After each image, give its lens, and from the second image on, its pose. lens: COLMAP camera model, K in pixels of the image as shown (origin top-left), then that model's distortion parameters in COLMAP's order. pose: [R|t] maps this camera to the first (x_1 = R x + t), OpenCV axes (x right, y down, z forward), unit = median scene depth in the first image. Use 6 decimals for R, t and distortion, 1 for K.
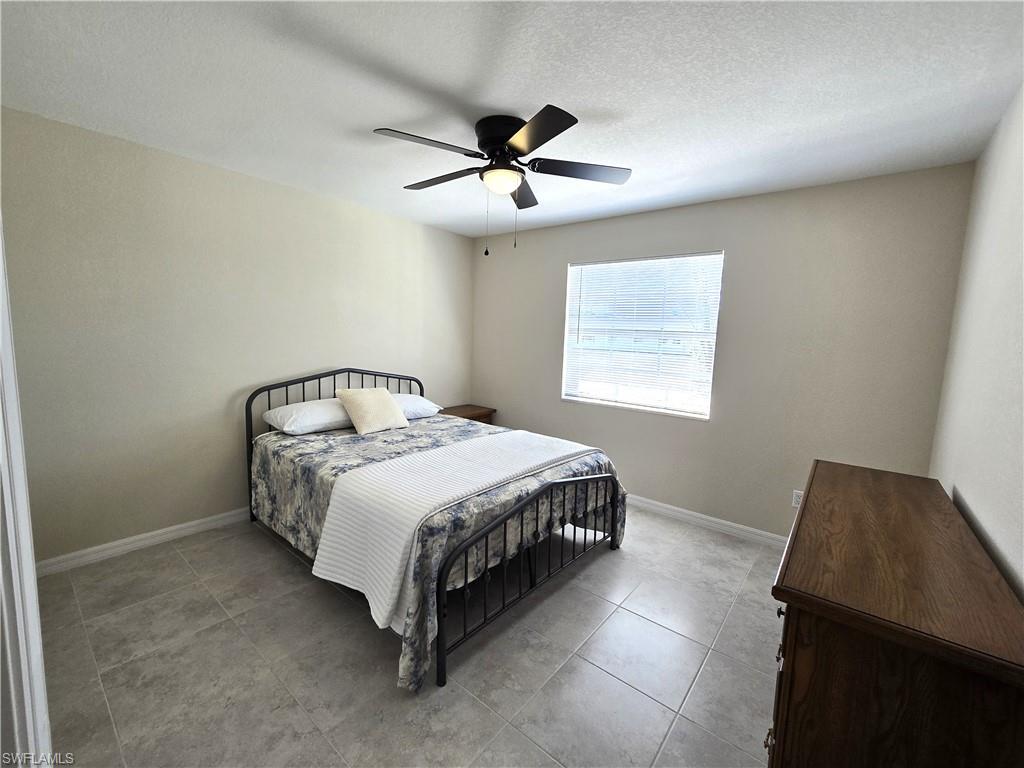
lens RADIAL K [[416.3, 0, 512.0], [0, 416.3, 384.0], [0, 0, 1]] dist [0.001015, 0.000112]
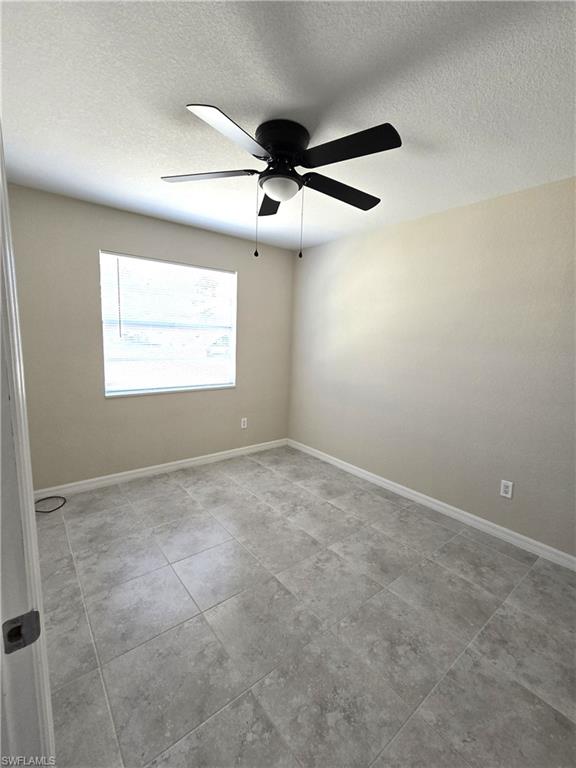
lens RADIAL K [[336.7, 0, 290.4], [0, 336.7, 378.3], [0, 0, 1]] dist [-0.002585, -0.000527]
pose [[0.208425, -0.155277, 0.965633, -0.671122], [0.098268, 0.985645, 0.137285, -0.091363], [-0.973089, 0.066277, 0.220692, 0.574122]]
